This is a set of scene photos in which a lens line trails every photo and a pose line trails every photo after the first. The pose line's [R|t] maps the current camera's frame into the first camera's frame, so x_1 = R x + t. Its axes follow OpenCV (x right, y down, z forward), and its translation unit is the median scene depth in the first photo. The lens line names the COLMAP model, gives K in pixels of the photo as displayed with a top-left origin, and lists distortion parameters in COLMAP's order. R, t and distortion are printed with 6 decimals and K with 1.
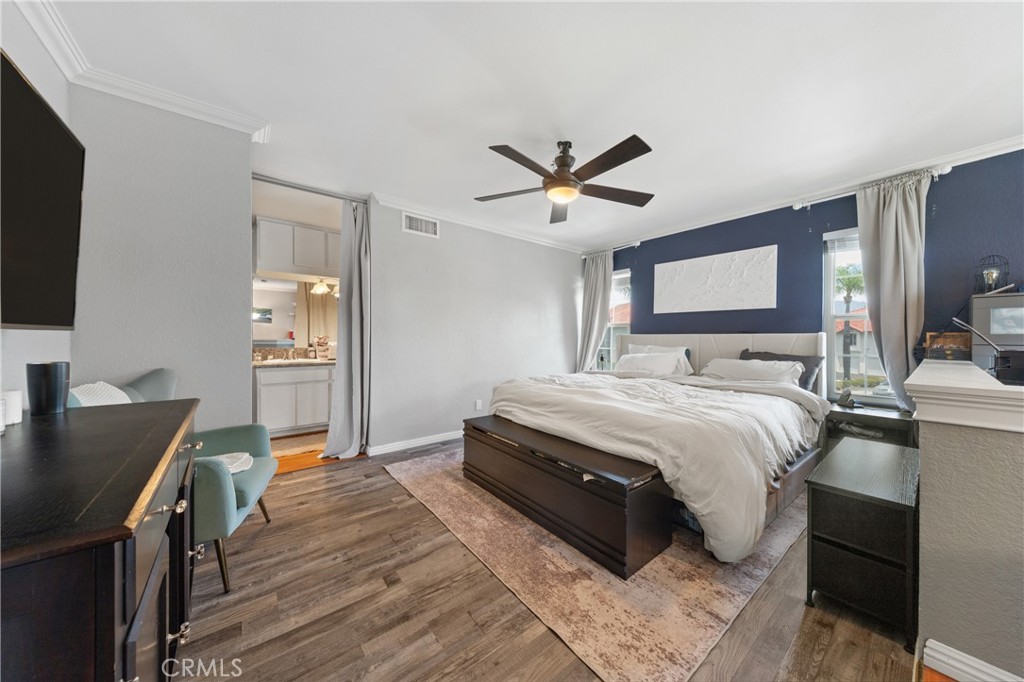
lens RADIAL K [[350.0, 0, 517.7], [0, 350.0, 337.5], [0, 0, 1]] dist [-0.006007, -0.000770]
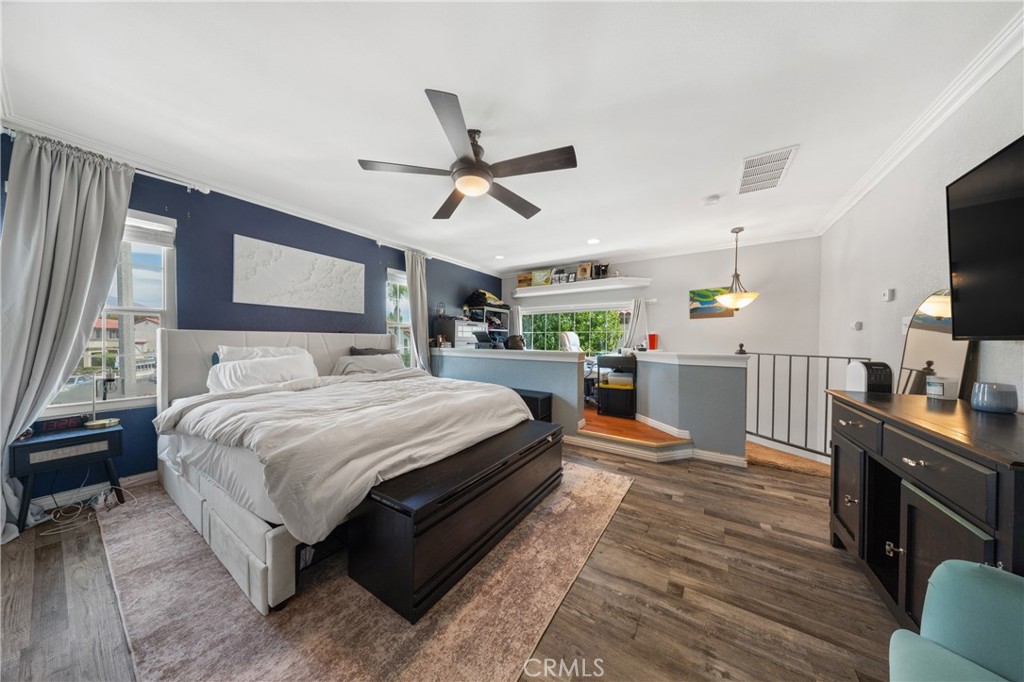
lens RADIAL K [[301.6, 0, 512.6], [0, 301.6, 342.2], [0, 0, 1]] dist [0.006017, -0.000536]
pose [[-0.317502, -0.020127, 0.948044, -0.847624], [-0.016705, 0.999738, 0.015629, -0.012143], [-0.948111, -0.010875, -0.317755, 1.434318]]
